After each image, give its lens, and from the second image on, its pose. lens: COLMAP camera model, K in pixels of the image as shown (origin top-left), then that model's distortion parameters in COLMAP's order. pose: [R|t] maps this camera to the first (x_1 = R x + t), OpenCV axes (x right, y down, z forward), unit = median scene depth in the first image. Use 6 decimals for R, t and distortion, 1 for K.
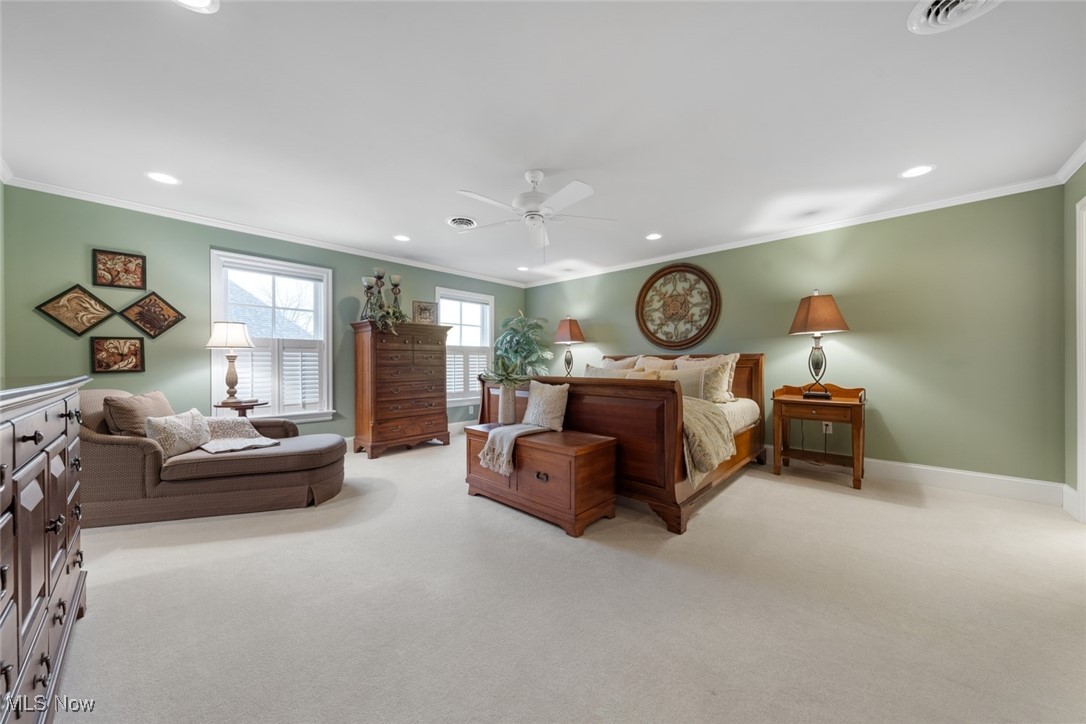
lens RADIAL K [[370.5, 0, 542.5], [0, 370.5, 365.7], [0, 0, 1]] dist [-0.000914, -0.000100]
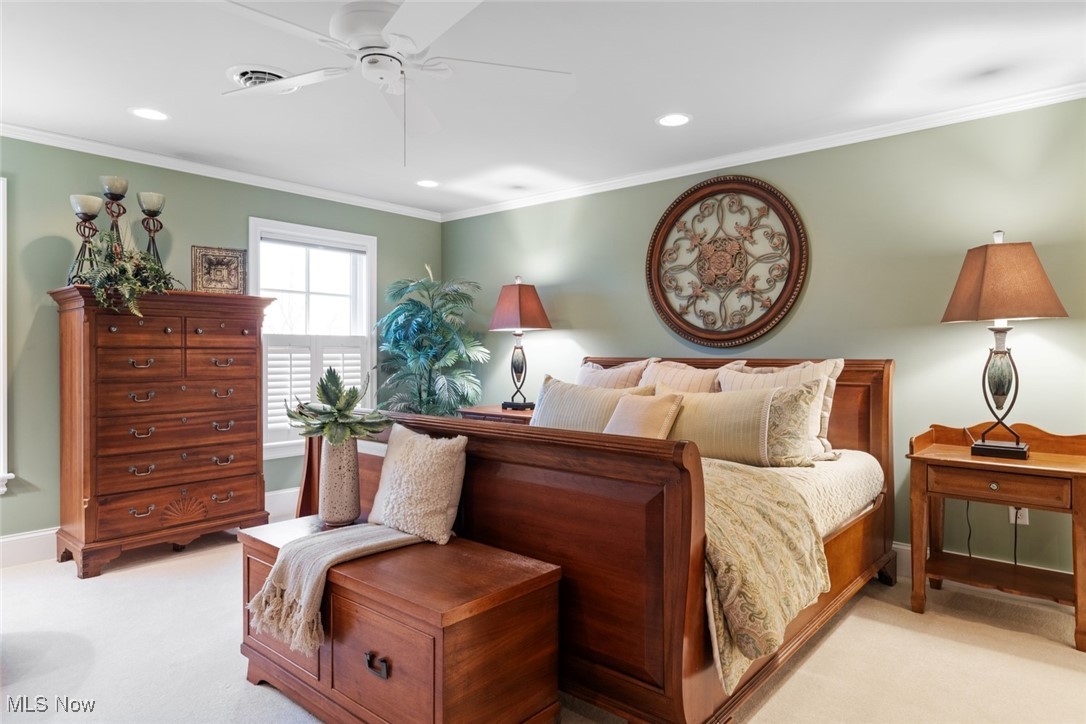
lens RADIAL K [[644.9, 0, 543.1], [0, 644.9, 359.2], [0, 0, 1]] dist [0.004132, 0.003428]
pose [[0.999279, 0.002622, 0.037877, 0.104613], [-0.002758, 0.999990, 0.003549, -0.037041], [-0.037867, -0.003651, 0.999276, 0.165316]]
